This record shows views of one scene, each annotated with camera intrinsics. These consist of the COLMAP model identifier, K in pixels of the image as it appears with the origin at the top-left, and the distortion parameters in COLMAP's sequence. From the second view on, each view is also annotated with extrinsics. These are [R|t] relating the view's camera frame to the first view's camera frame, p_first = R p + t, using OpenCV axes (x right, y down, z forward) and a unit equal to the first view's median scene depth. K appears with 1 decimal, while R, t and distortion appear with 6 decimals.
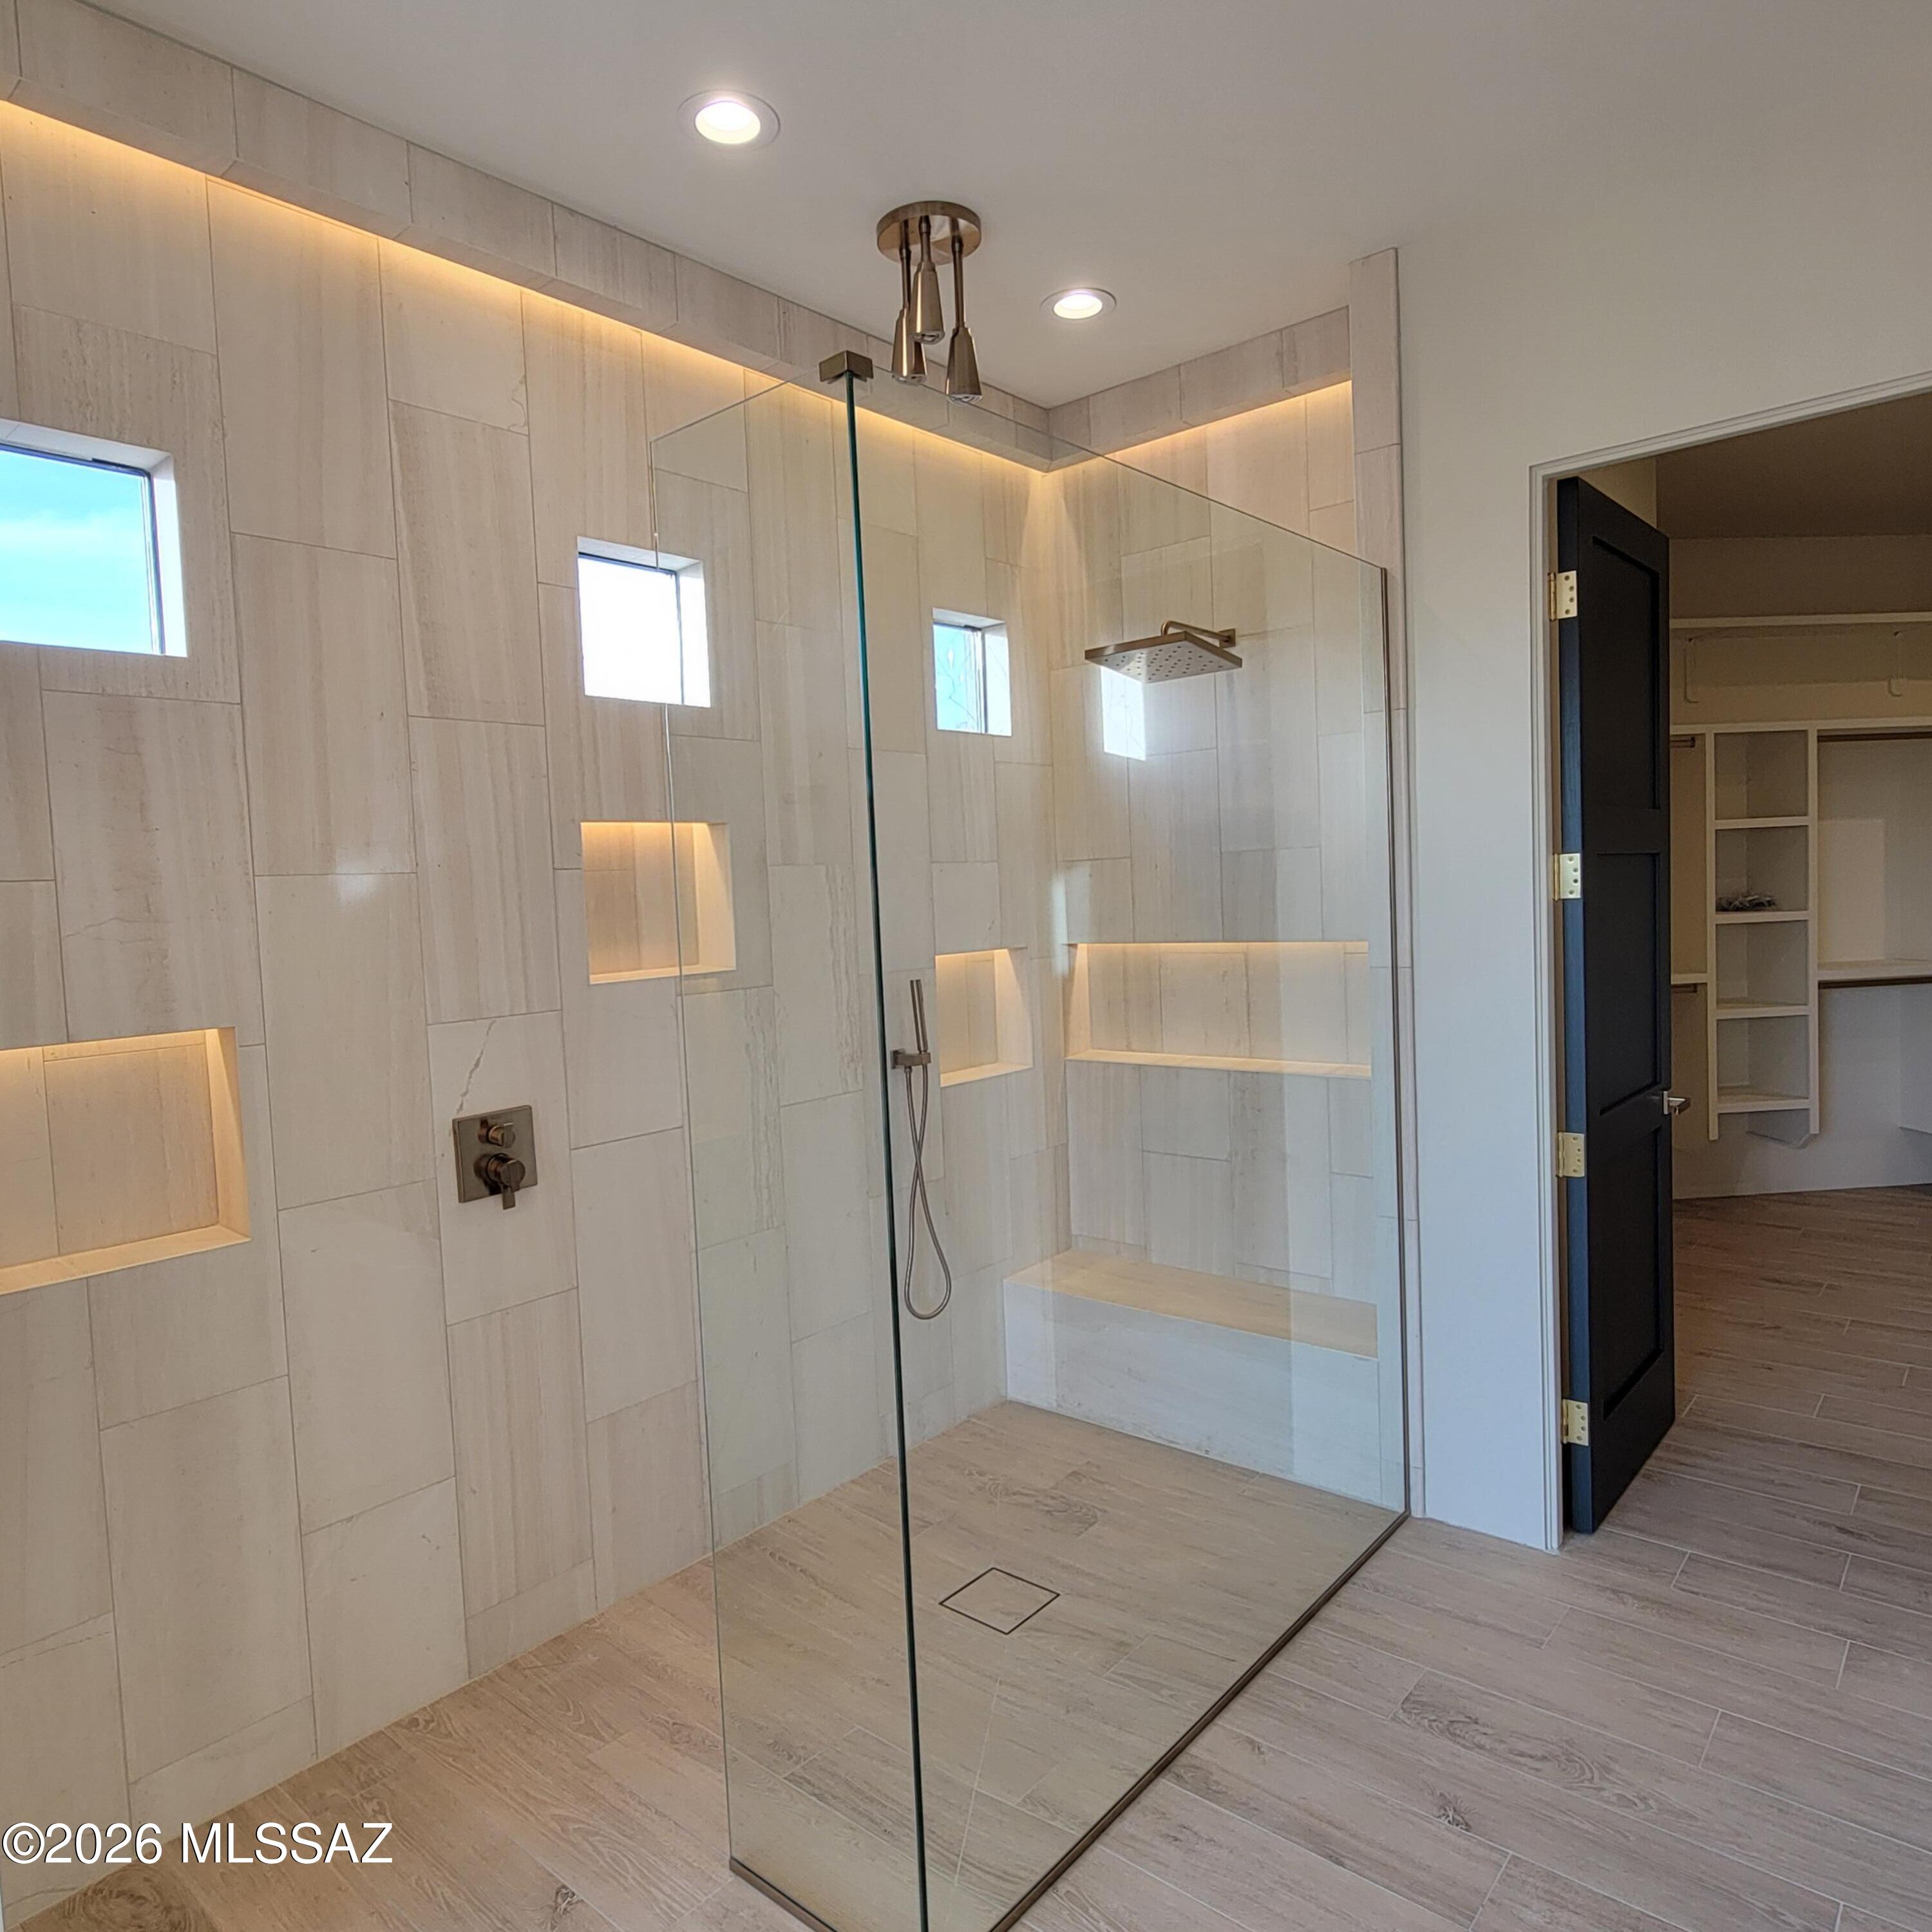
lens RADIAL K [[1293.4, 0, 966.6], [0, 1293.4, 967.2], [0, 0, 1]] dist [-0.009618, -0.001776]
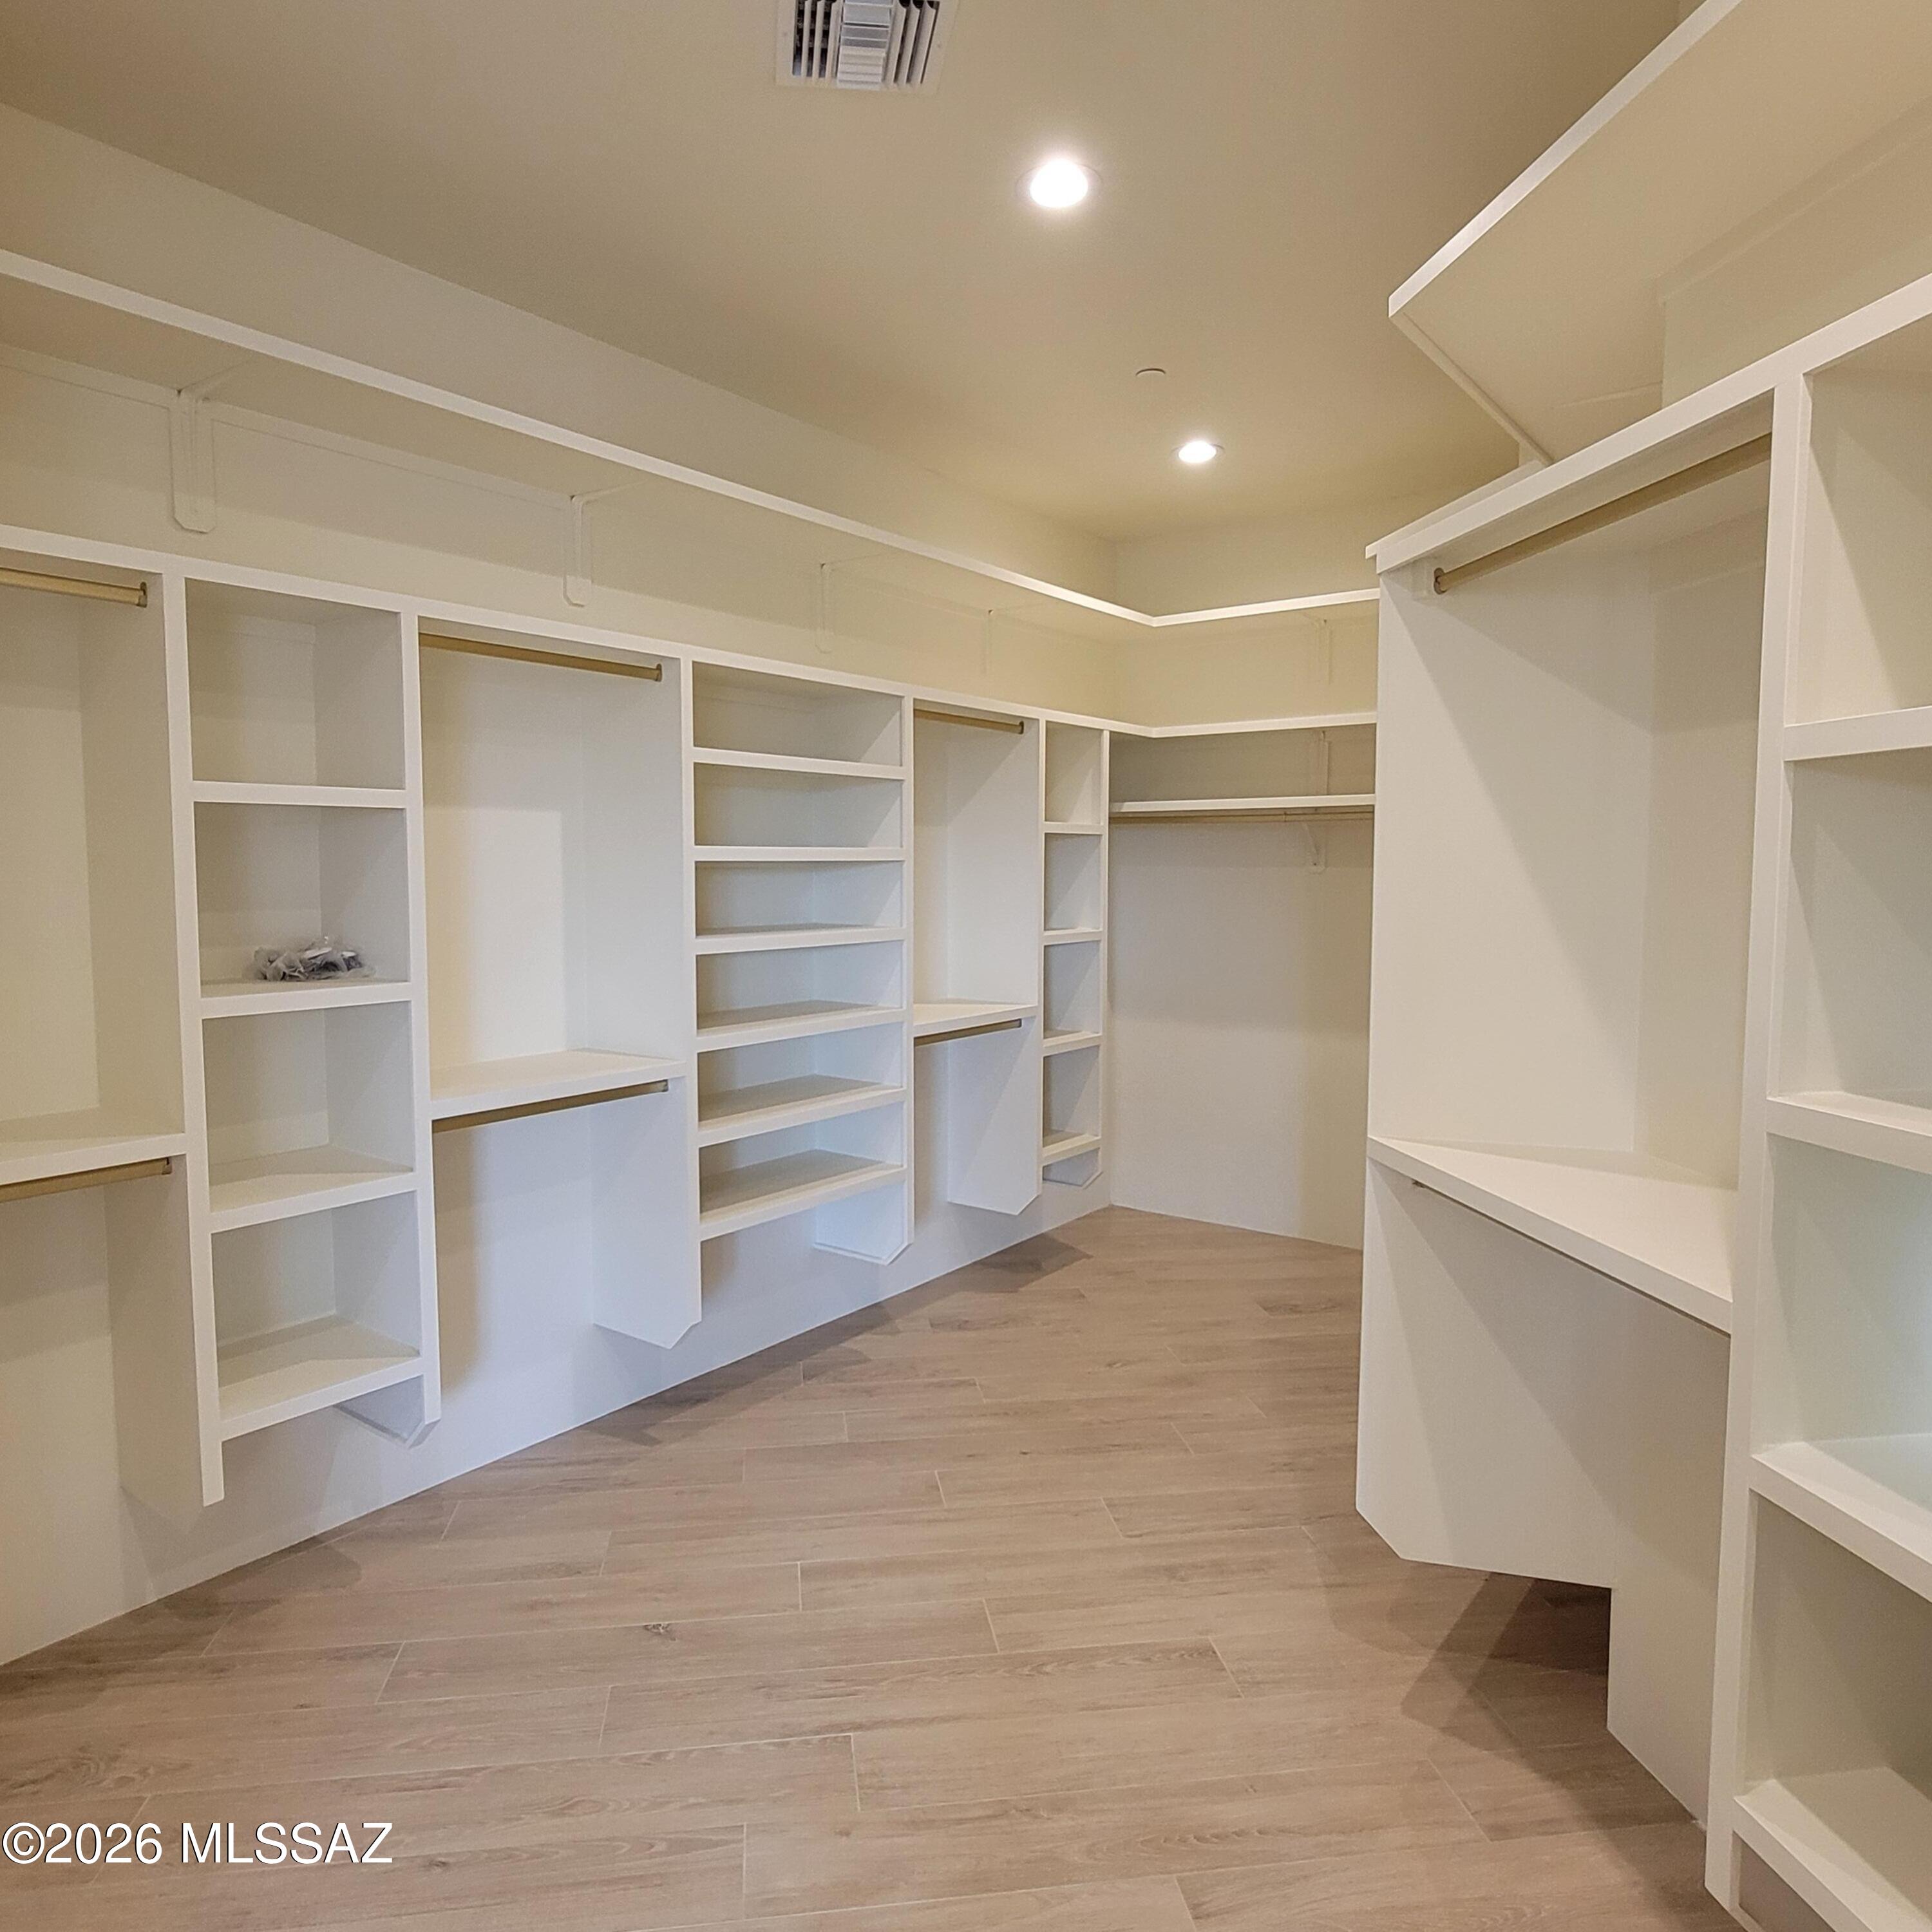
lens RADIAL K [[1293.4, 0, 966.6], [0, 1293.4, 968.1], [0, 0, 1]] dist [-0.009618, -0.001776]
pose [[0.649389, -0.007608, 0.760418, 0.411914], [0.014025, 0.999900, -0.001973, -0.044913], [-0.760327, 0.011946, 0.649431, 0.510541]]
